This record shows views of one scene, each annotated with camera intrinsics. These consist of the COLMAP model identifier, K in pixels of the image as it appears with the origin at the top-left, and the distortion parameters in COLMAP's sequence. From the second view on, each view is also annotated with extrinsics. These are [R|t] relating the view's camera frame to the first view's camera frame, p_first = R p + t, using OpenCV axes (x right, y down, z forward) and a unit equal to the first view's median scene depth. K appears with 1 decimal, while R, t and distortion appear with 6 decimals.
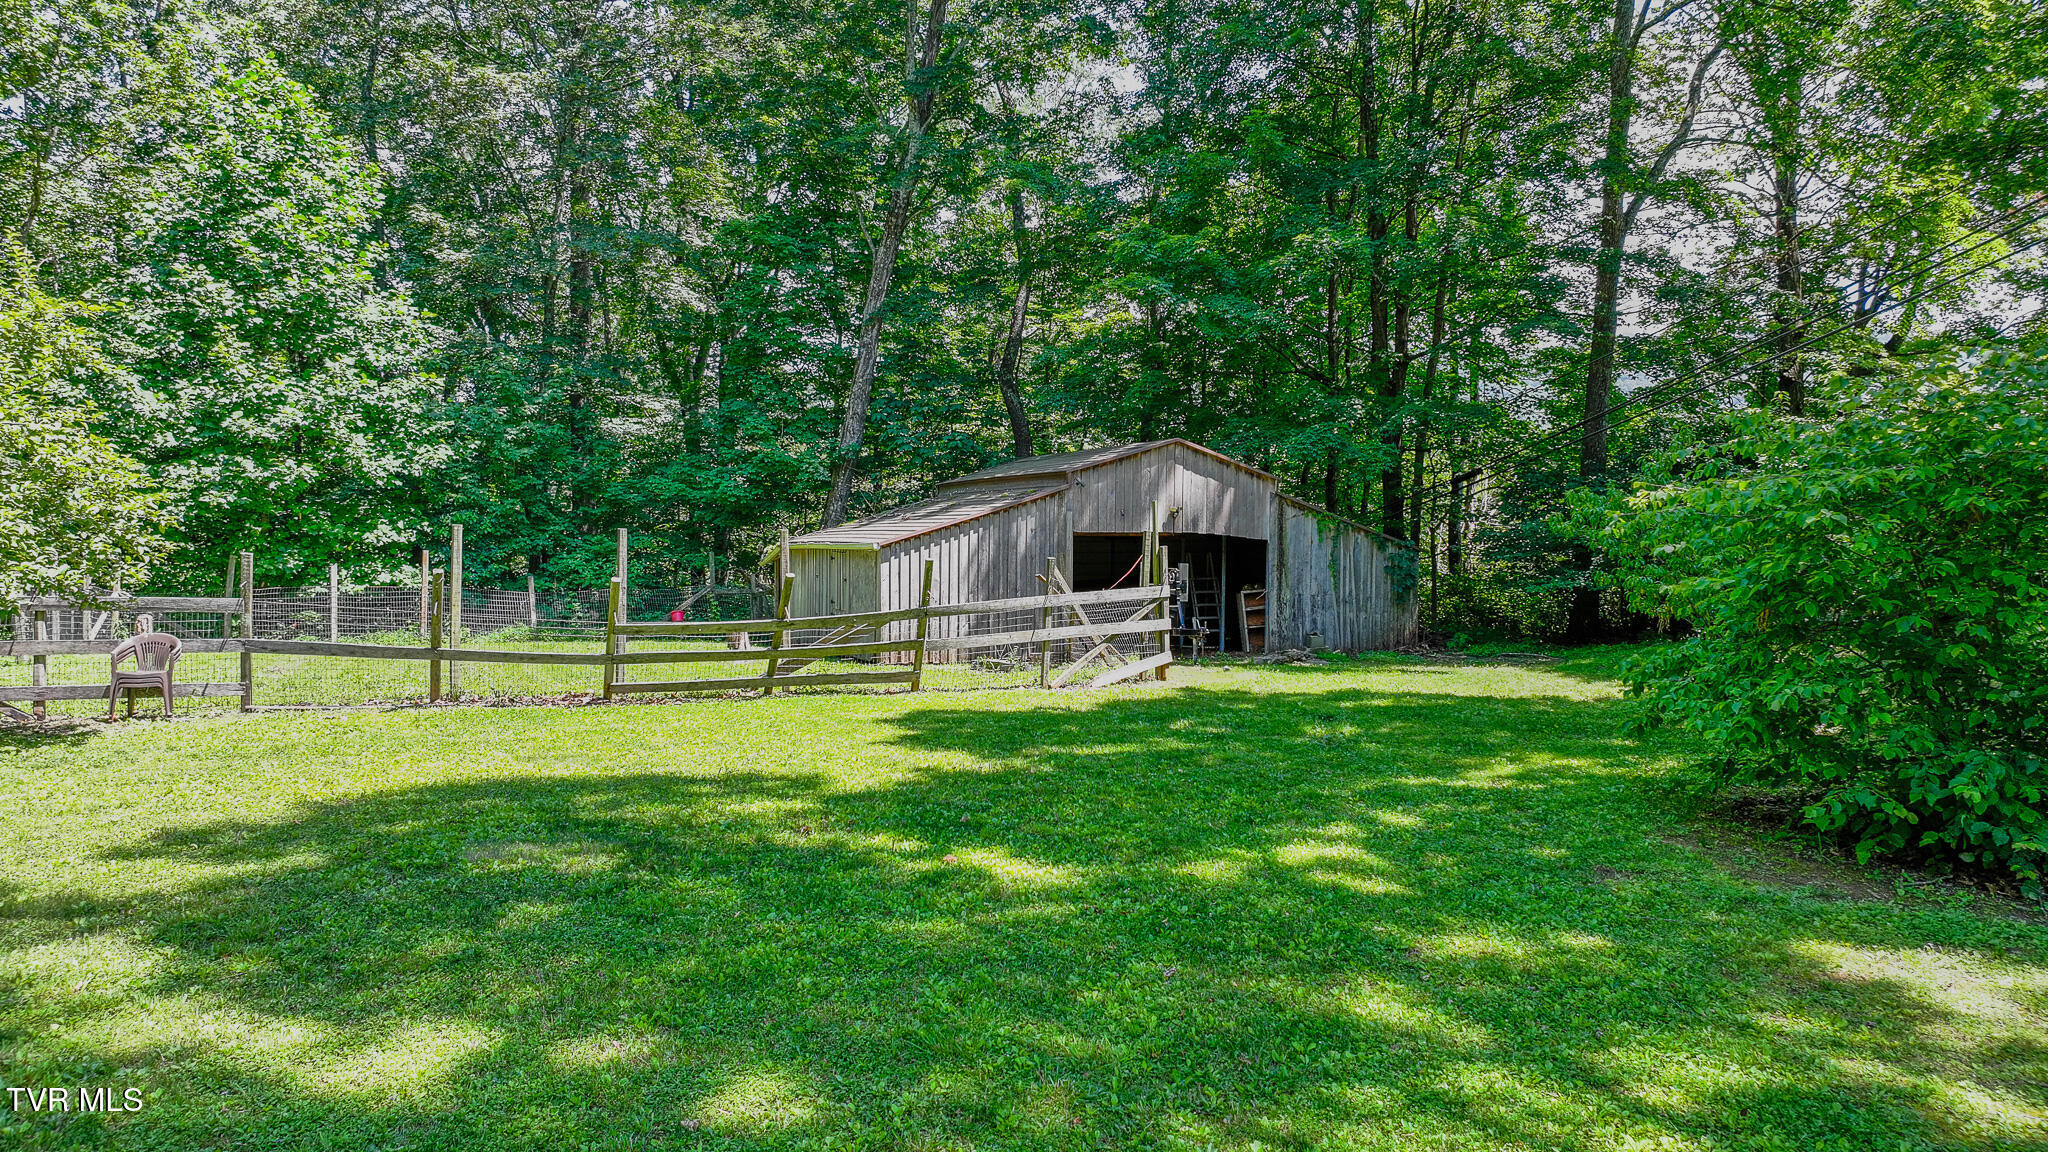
lens RADIAL K [[1446.2, 0, 1030.9], [0, 1446.2, 570.7], [0, 0, 1]] dist [0.001746, 0.008416]
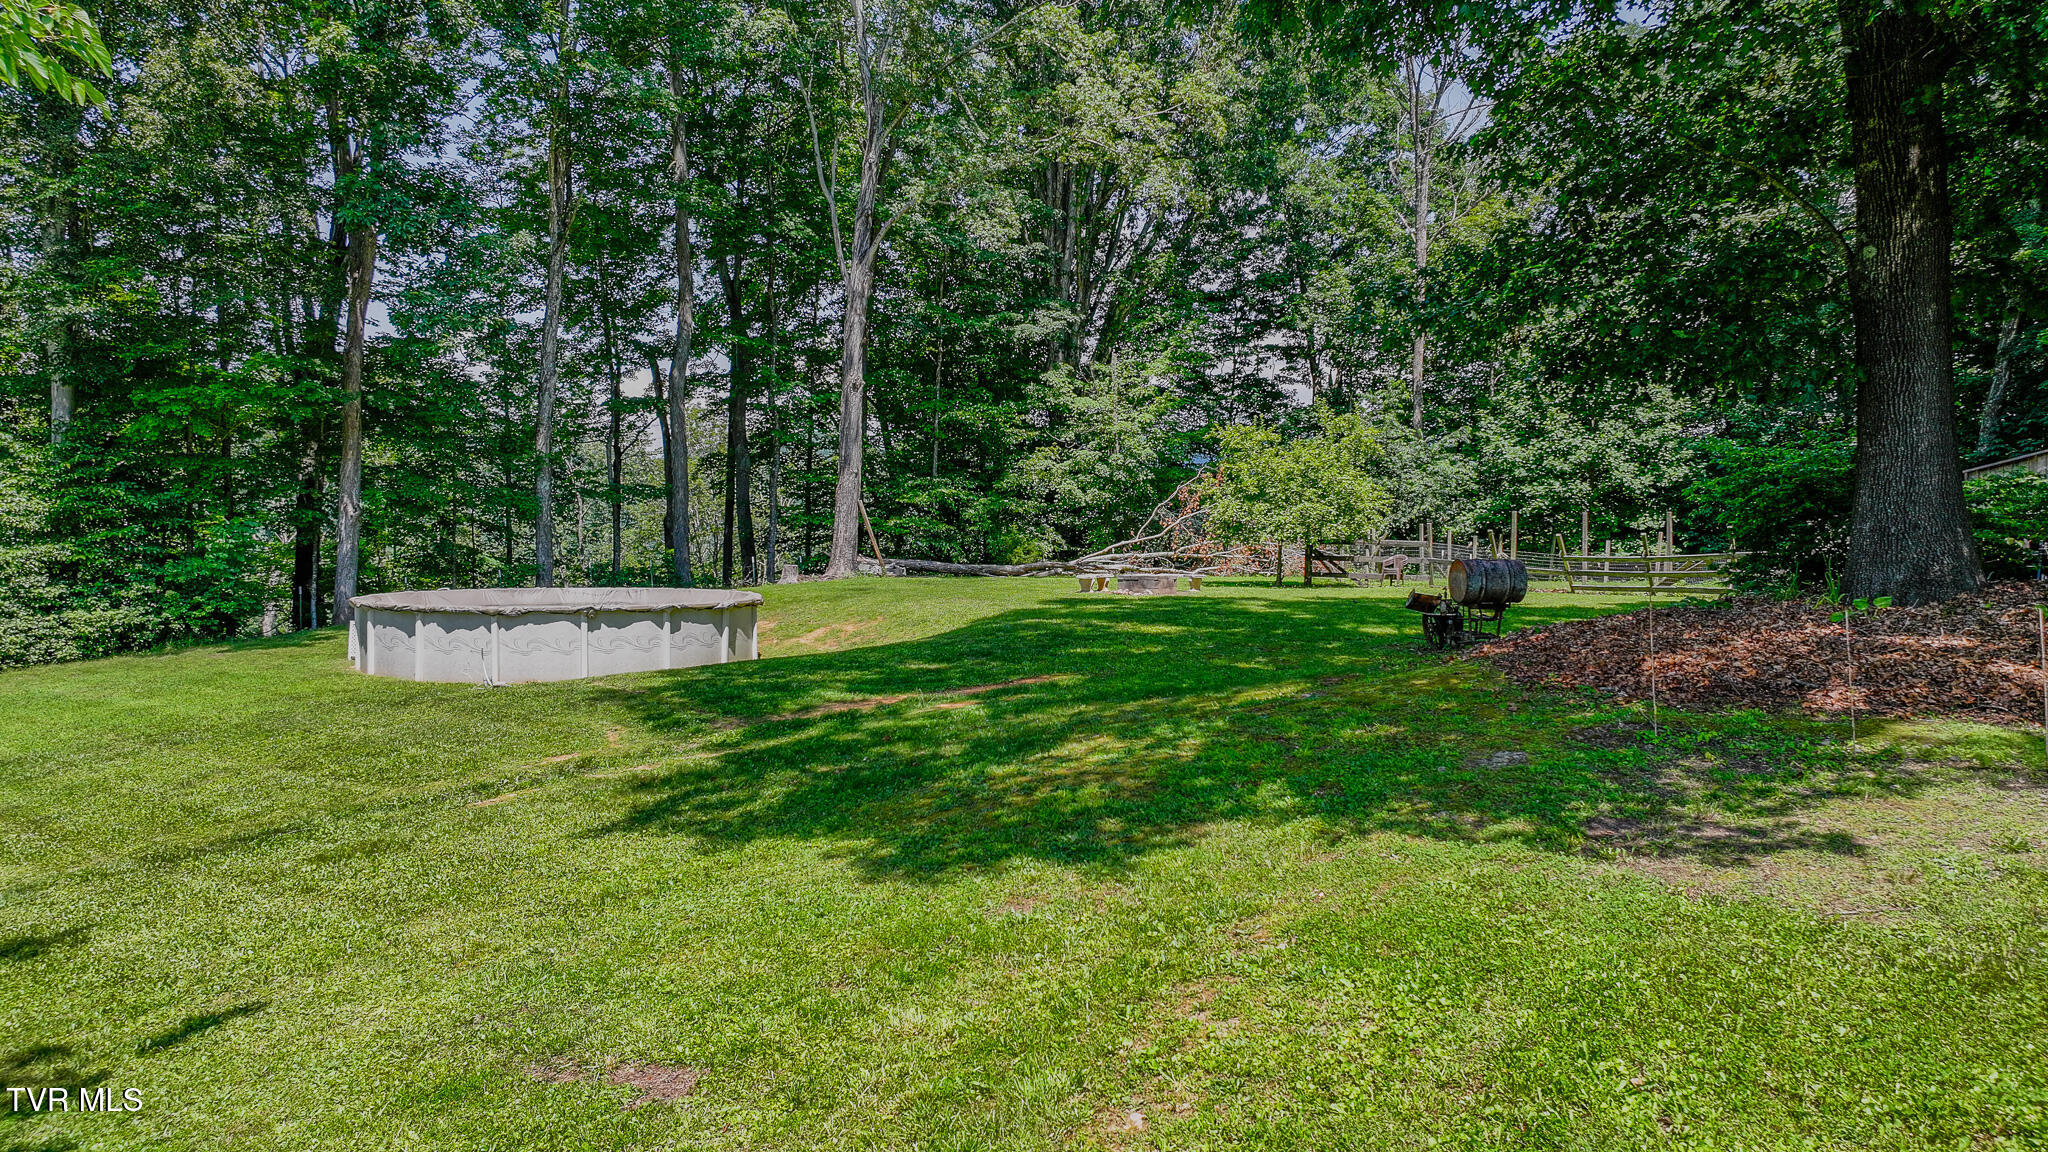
lens RADIAL K [[1446.2, 0, 1030.9], [0, 1446.2, 570.7], [0, 0, 1]] dist [0.001746, 0.008416]
pose [[0.470263, 0.020589, -0.882286, 1.027721], [-0.027418, 0.999586, 0.008712, 0.051720], [0.882100, 0.020093, 0.470633, -0.594017]]
